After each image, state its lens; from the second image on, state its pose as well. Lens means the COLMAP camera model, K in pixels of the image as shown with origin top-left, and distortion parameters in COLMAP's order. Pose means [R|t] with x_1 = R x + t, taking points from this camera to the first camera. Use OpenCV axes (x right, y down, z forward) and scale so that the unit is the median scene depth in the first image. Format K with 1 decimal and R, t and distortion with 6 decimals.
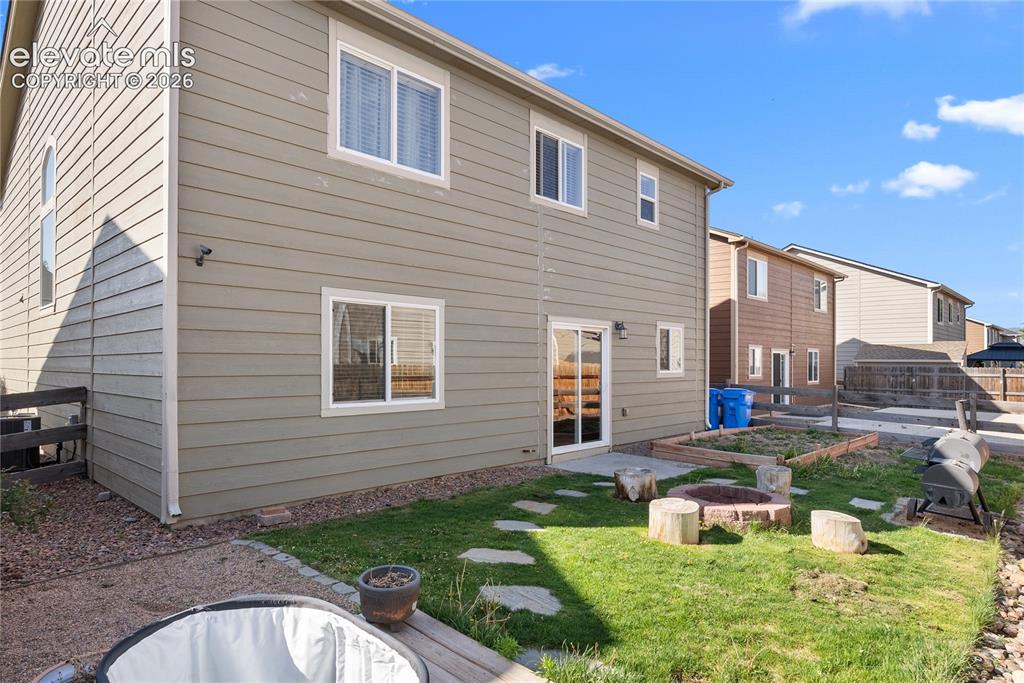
lens RADIAL K [[597.6, 0, 510.1], [0, 597.6, 363.9], [0, 0, 1]] dist [-0.000766, -0.000299]
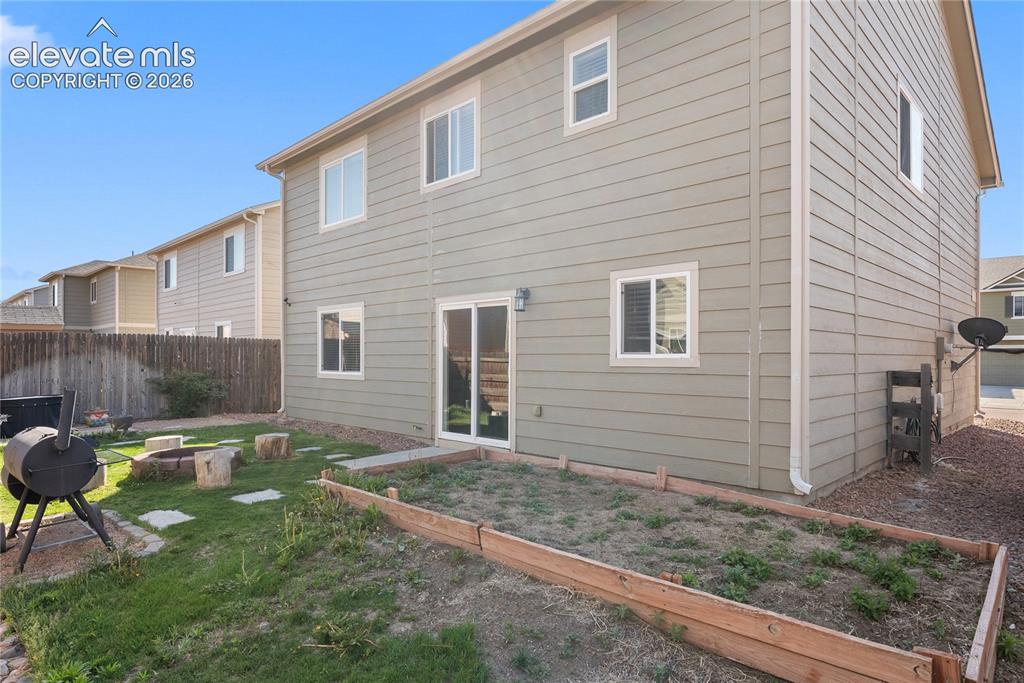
lens RADIAL K [[623.8, 0, 512.0], [0, 623.8, 341.5], [0, 0, 1]] dist [-0.000115, -0.000344]
pose [[-0.023454, -0.006723, -0.999702, 1.031150], [0.020812, 0.999757, -0.007211, 0.001922], [0.999508, -0.020975, -0.023309, 1.067000]]
